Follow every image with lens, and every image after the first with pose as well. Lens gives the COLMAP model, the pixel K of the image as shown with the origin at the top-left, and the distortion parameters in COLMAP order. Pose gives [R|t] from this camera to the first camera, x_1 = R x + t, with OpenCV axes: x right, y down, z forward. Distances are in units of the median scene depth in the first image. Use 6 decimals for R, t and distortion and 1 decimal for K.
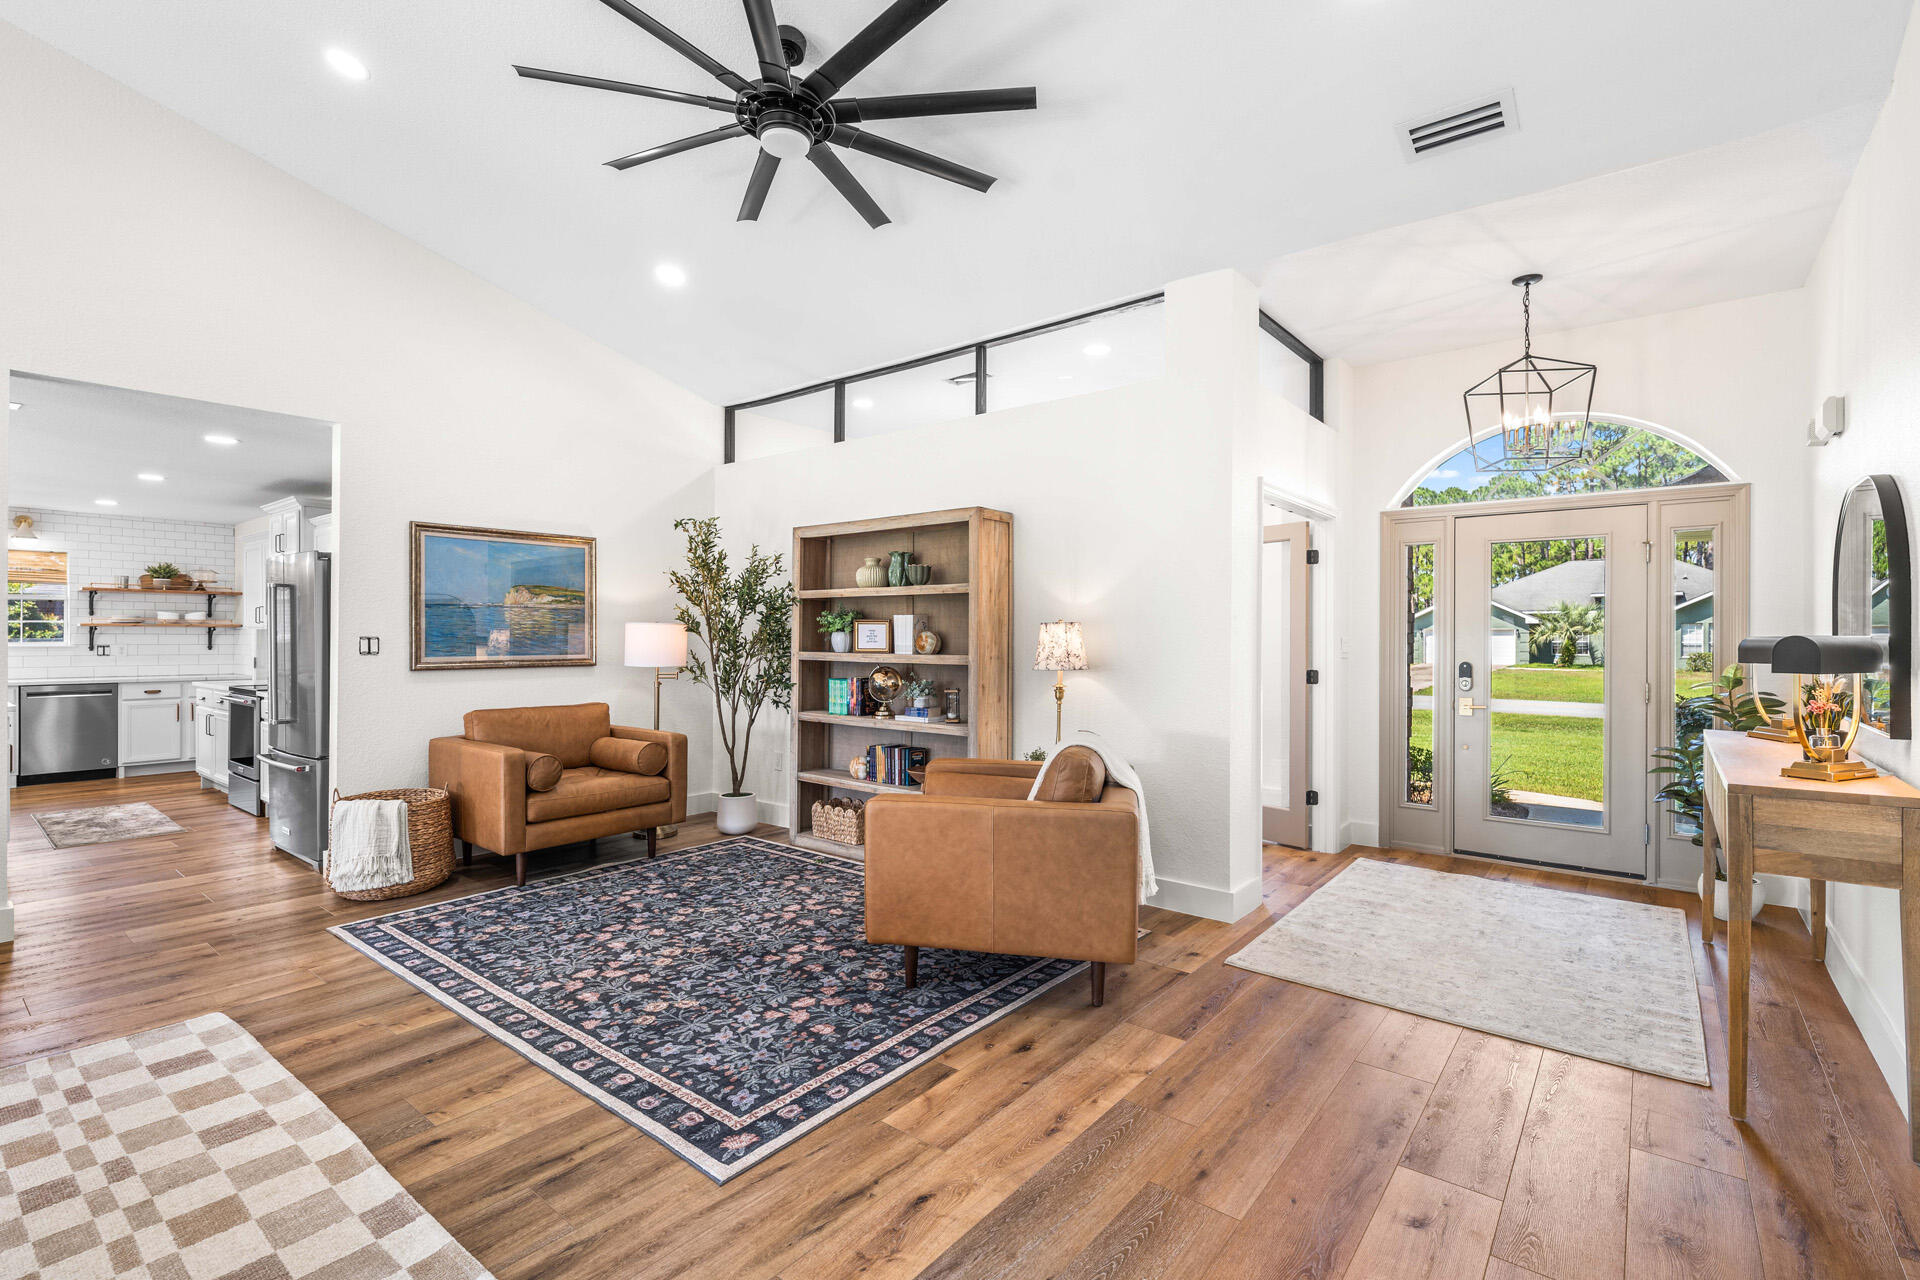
lens RADIAL K [[872.2, 0, 960.0], [0, 872.2, 640.0], [0, 0, 1]] dist [0.000074, -0.000032]
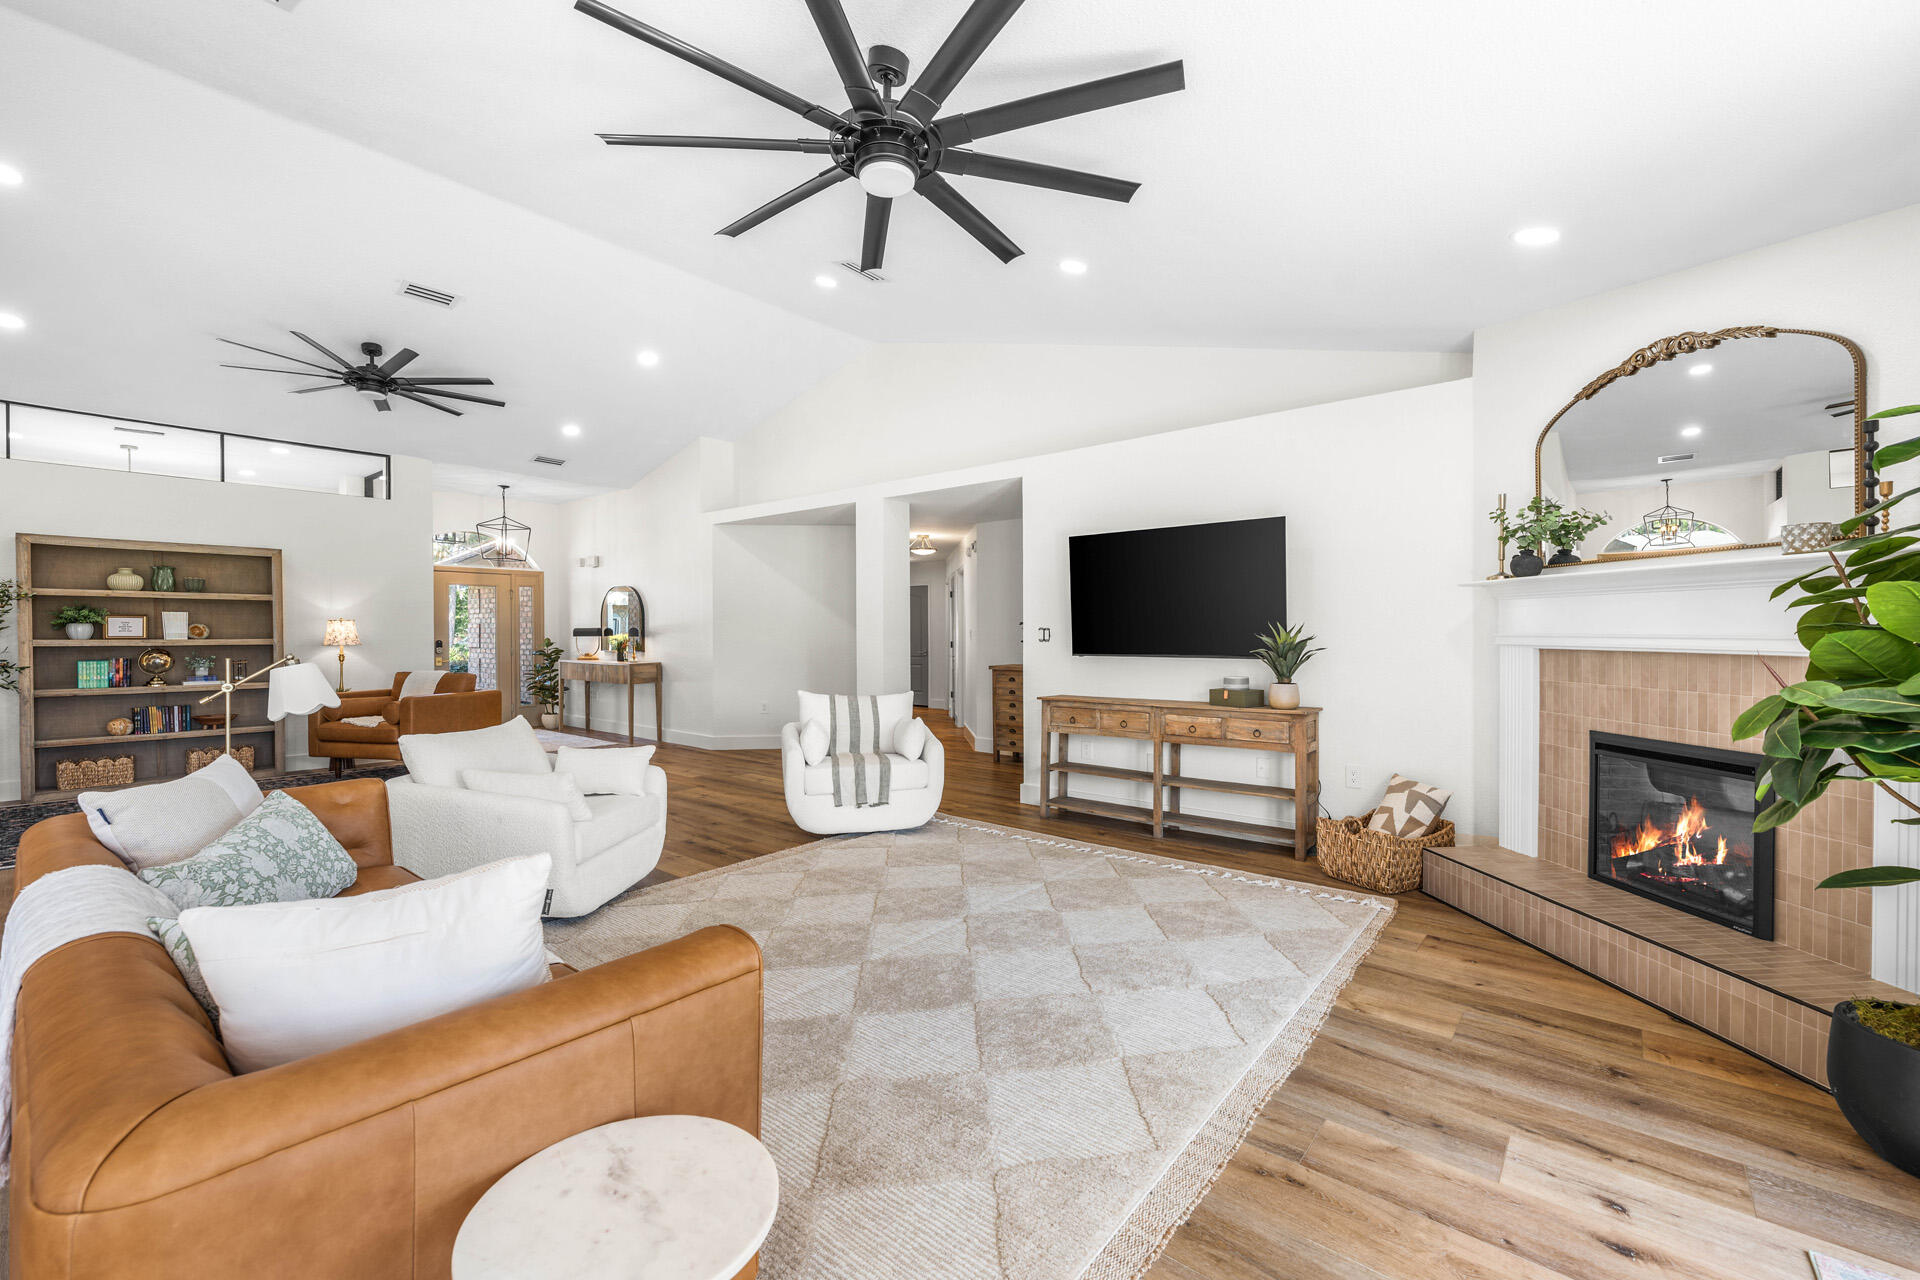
lens RADIAL K [[791.6, 0, 950.8], [0, 791.6, 634.4], [0, 0, 1]] dist [0.005805, -0.000354]
pose [[0.027123, -0.006135, 0.999613, -1.480307], [0.005269, 0.999968, 0.005994, 0.007355], [-0.999618, 0.005104, 0.027155, -0.322774]]
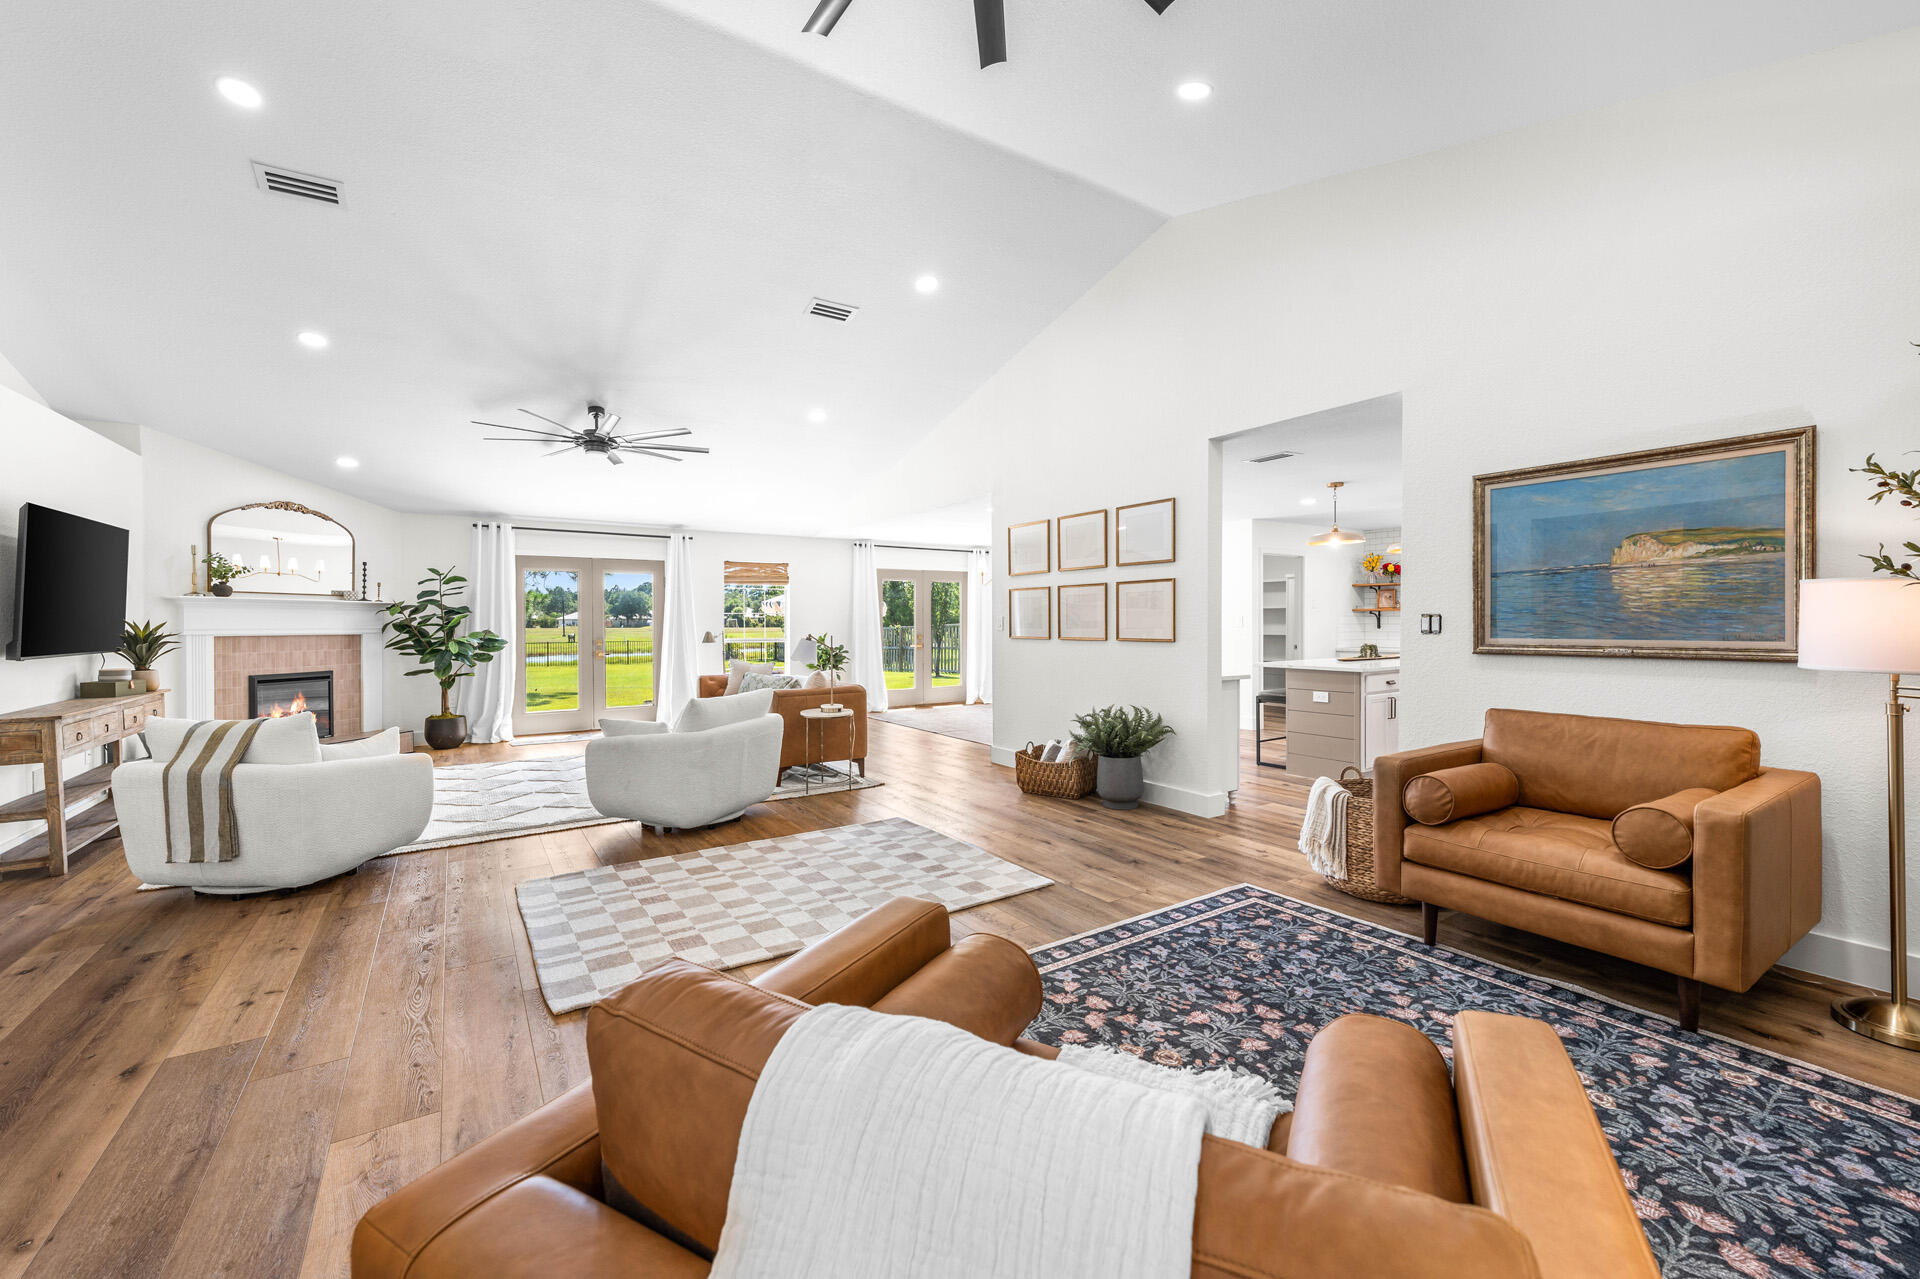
lens RADIAL K [[761.0, 0, 959.0], [0, 761.0, 628.2], [0, 0, 1]] dist [-0.001215, -0.000157]
pose [[-0.307194, 0.006919, -0.951622, 0.242542], [0.000446, 0.999975, 0.007127, 0.005493], [0.951647, 0.001765, -0.307190, 0.819599]]
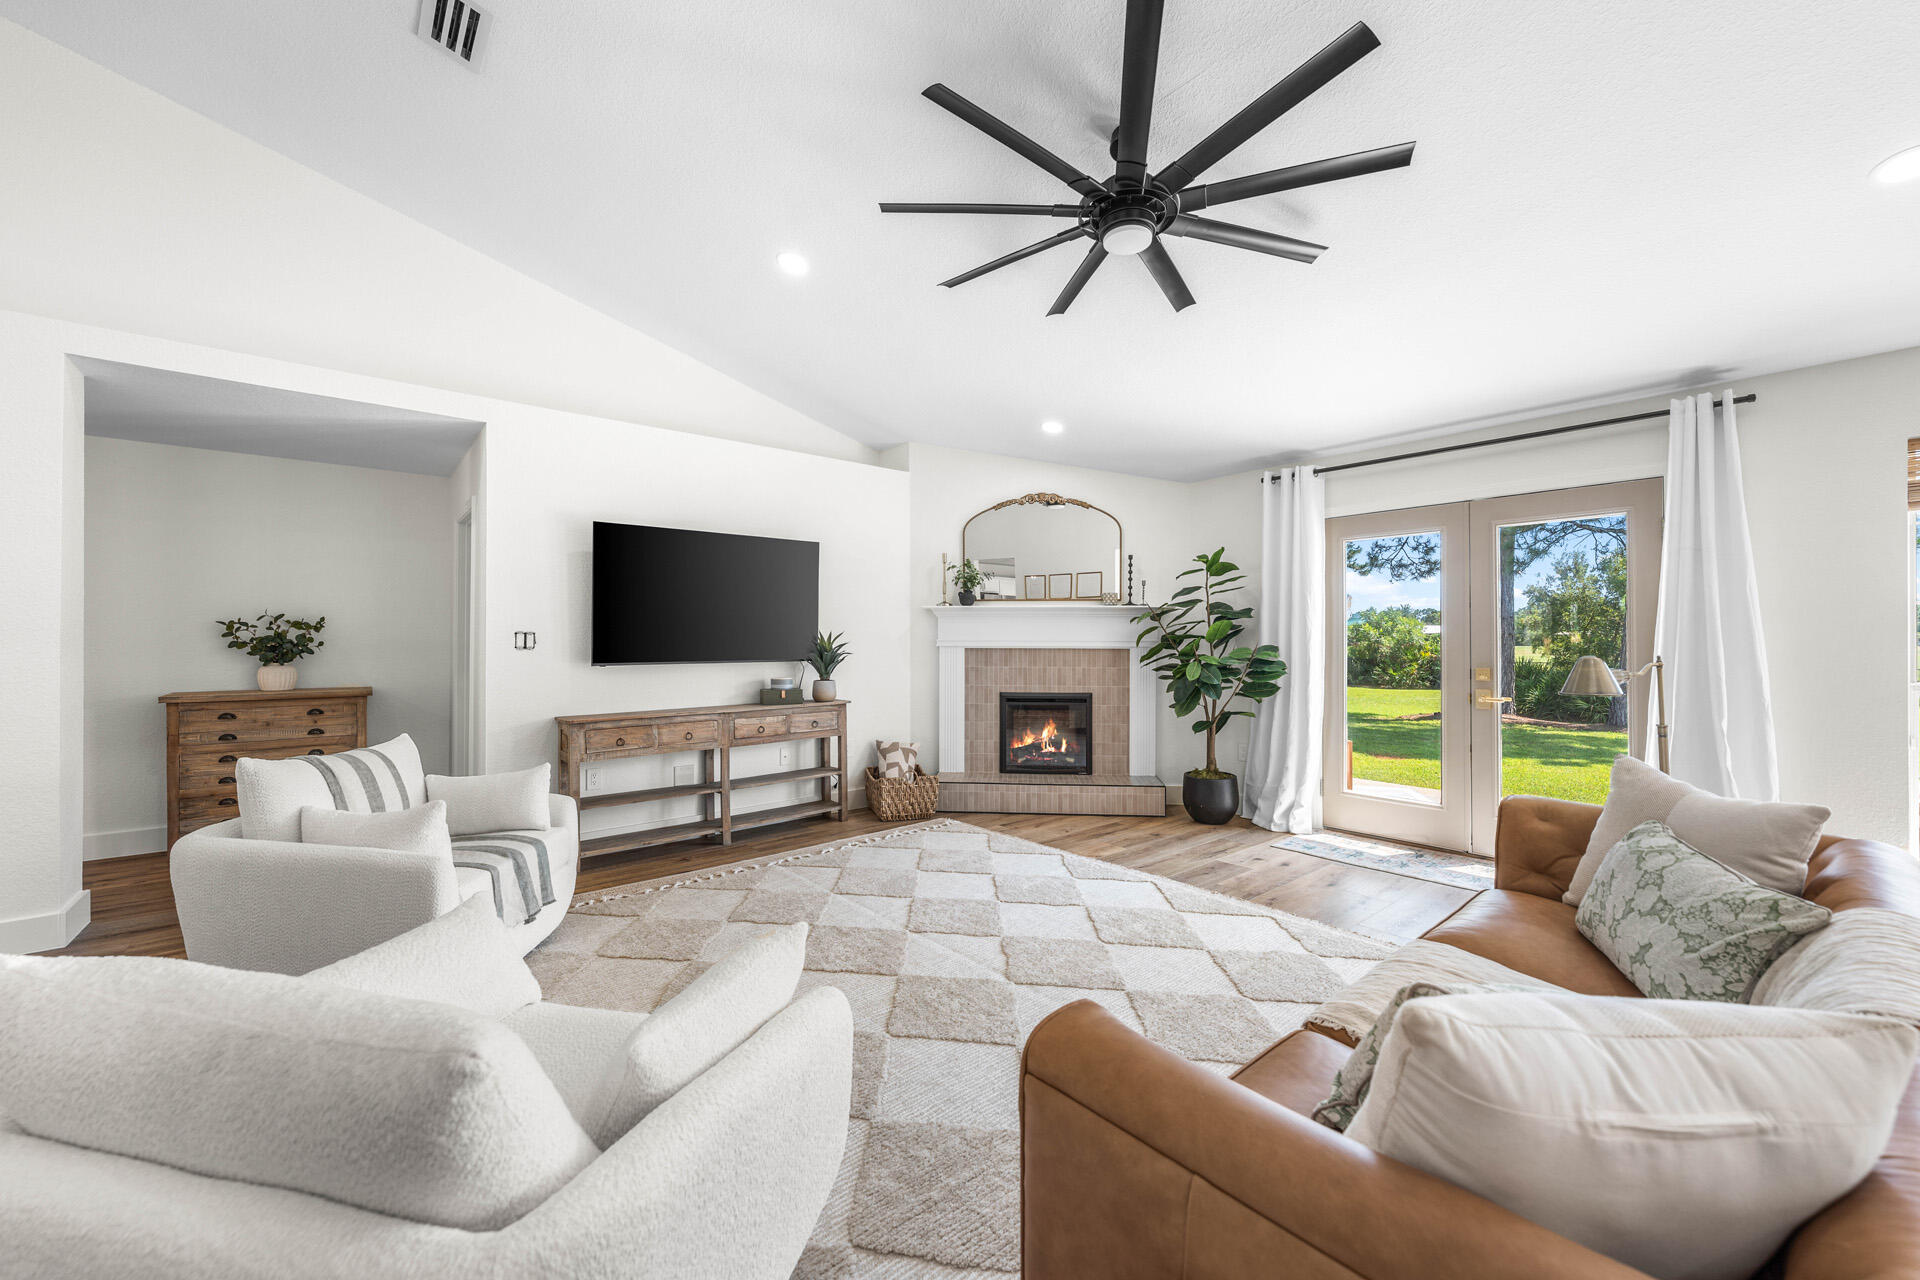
lens RADIAL K [[731.0, 0, 961.1], [0, 731.0, 634.1], [0, 0, 1]] dist [-0.000656, -0.000009]
pose [[-0.981096, -0.000214, 0.193522, -0.892984], [-0.001247, 0.999986, -0.005215, 0.012295], [-0.193519, -0.005358, -0.981082, 0.340056]]
